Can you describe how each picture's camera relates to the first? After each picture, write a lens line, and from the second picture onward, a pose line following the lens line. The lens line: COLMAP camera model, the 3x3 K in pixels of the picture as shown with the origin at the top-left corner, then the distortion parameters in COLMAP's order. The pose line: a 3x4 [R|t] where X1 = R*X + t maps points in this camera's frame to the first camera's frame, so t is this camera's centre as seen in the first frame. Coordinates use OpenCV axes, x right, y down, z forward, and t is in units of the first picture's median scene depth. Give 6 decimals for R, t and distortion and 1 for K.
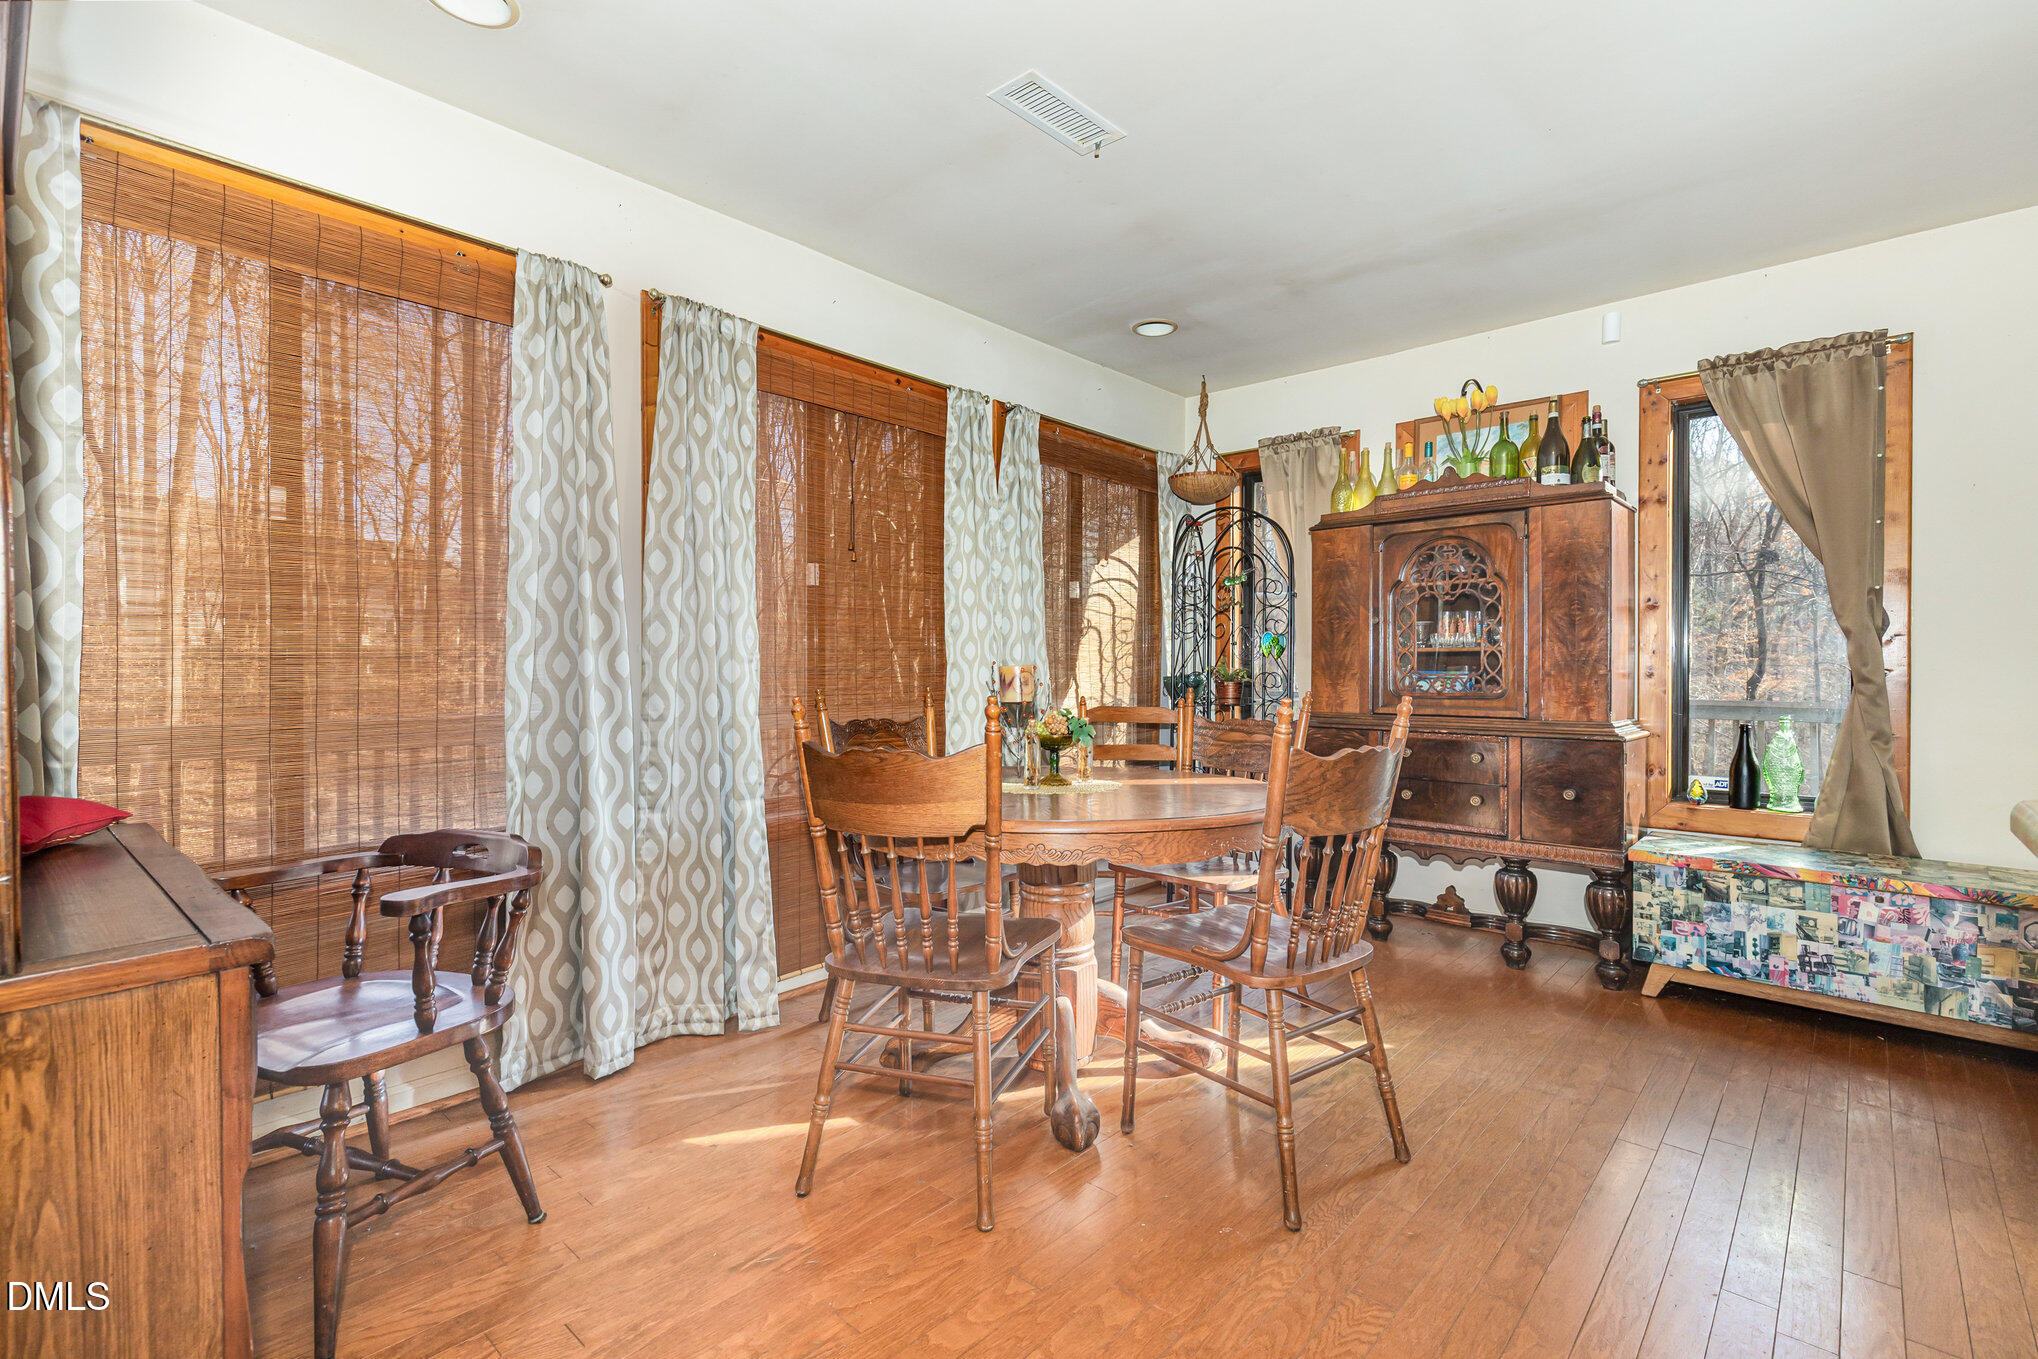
lens RADIAL K [[925.2, 0, 1022.2], [0, 925.2, 683.8], [0, 0, 1]] dist [0.015389, -0.001766]
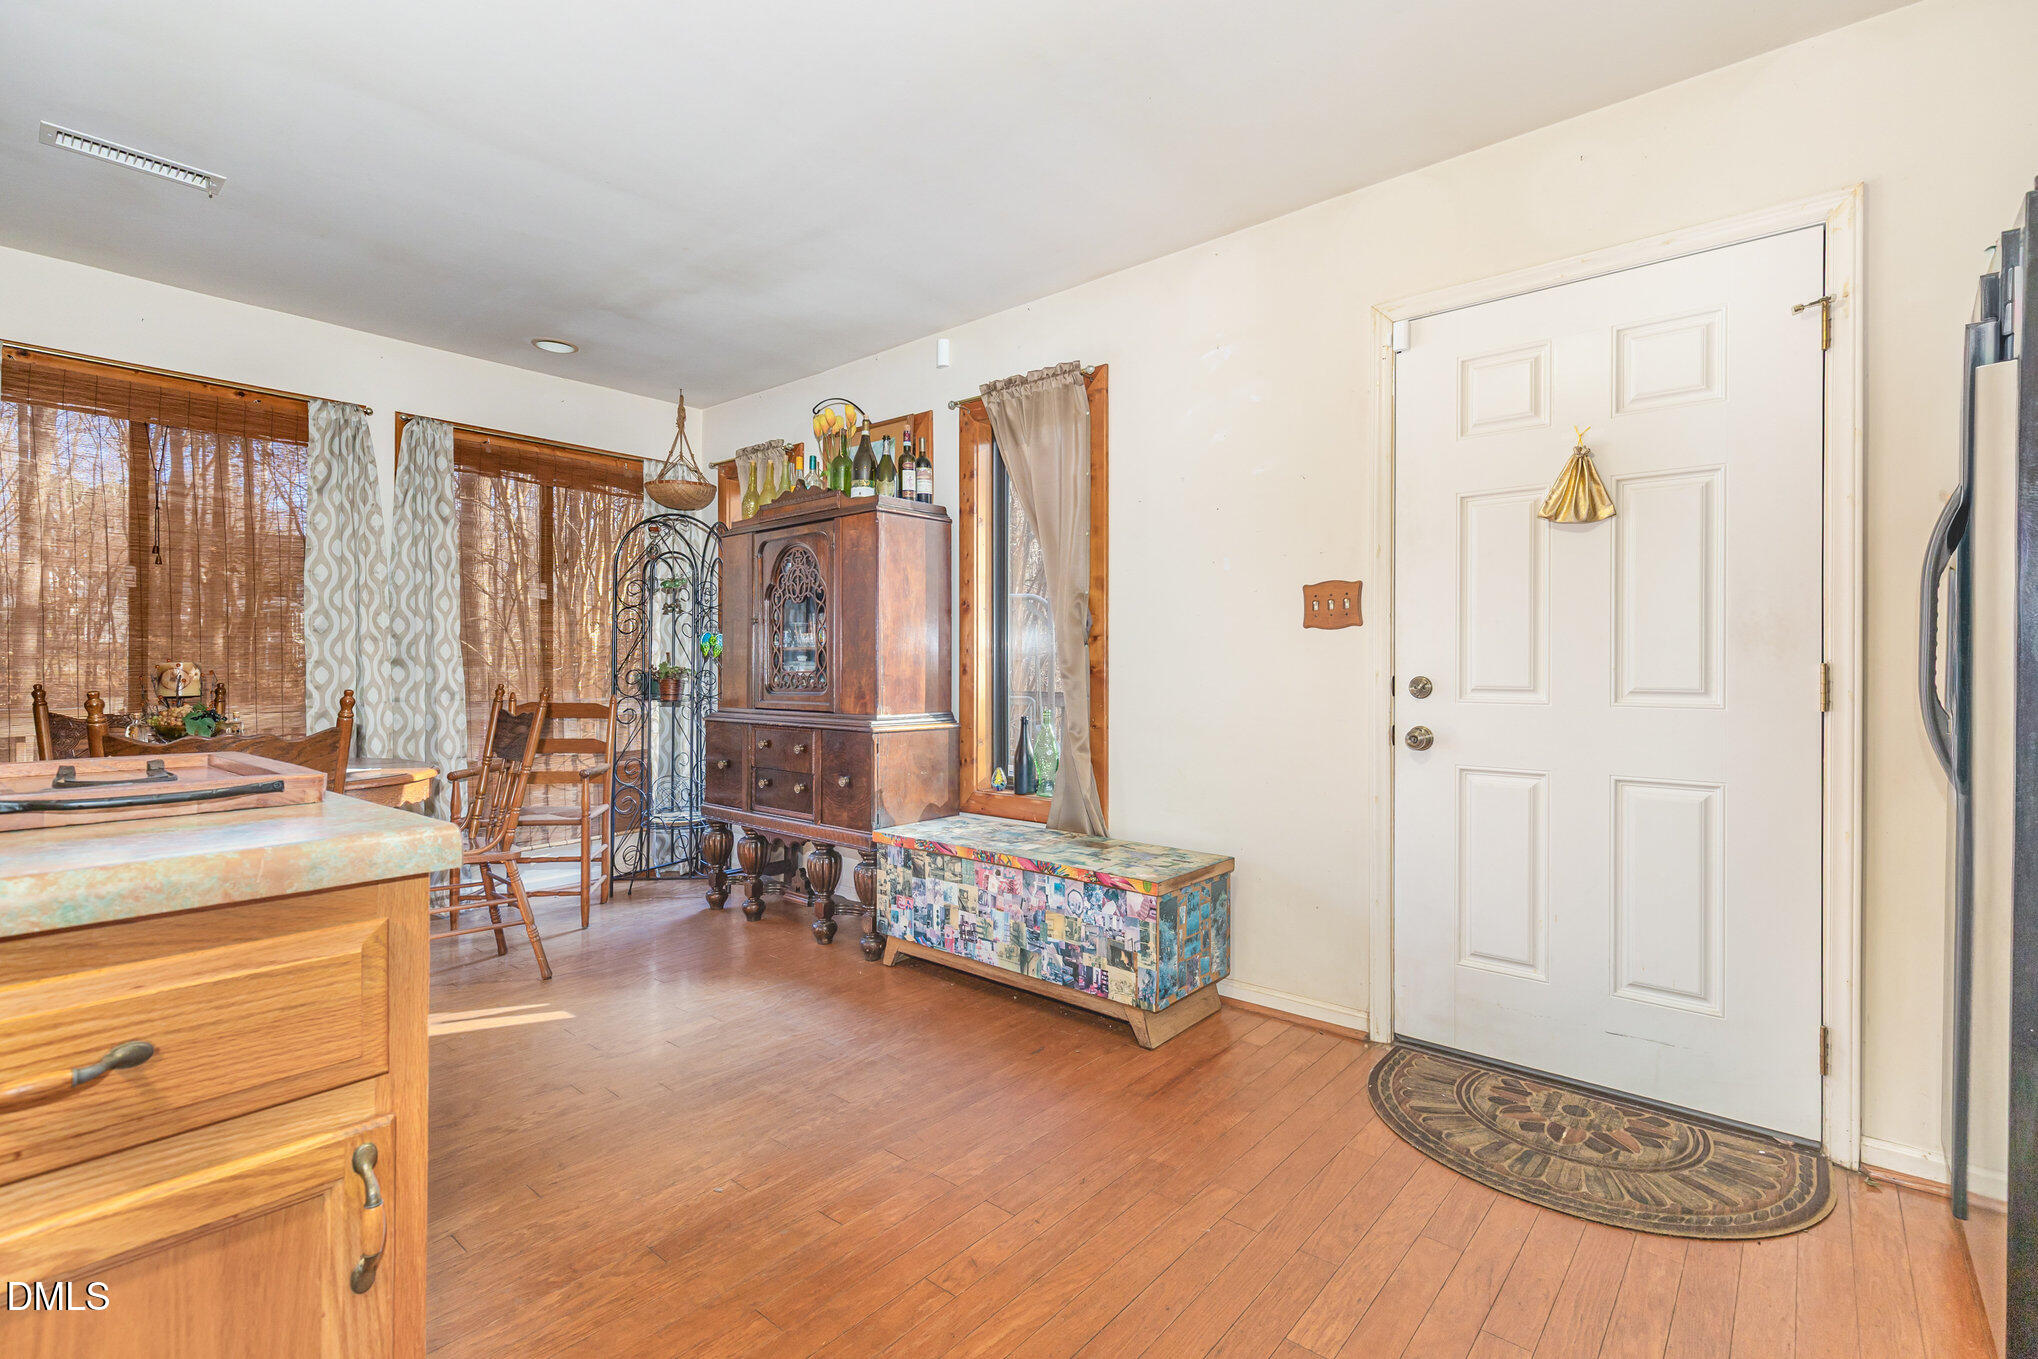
lens RADIAL K [[925.2, 0, 1017.7], [0, 925.2, 670.8], [0, 0, 1]] dist [0.015389, -0.001766]
pose [[0.999673, -0.000396, 0.025557, 0.847560], [0.000716, 0.999921, -0.012527, 0.003904], [-0.025550, 0.012542, 0.999595, -0.097706]]
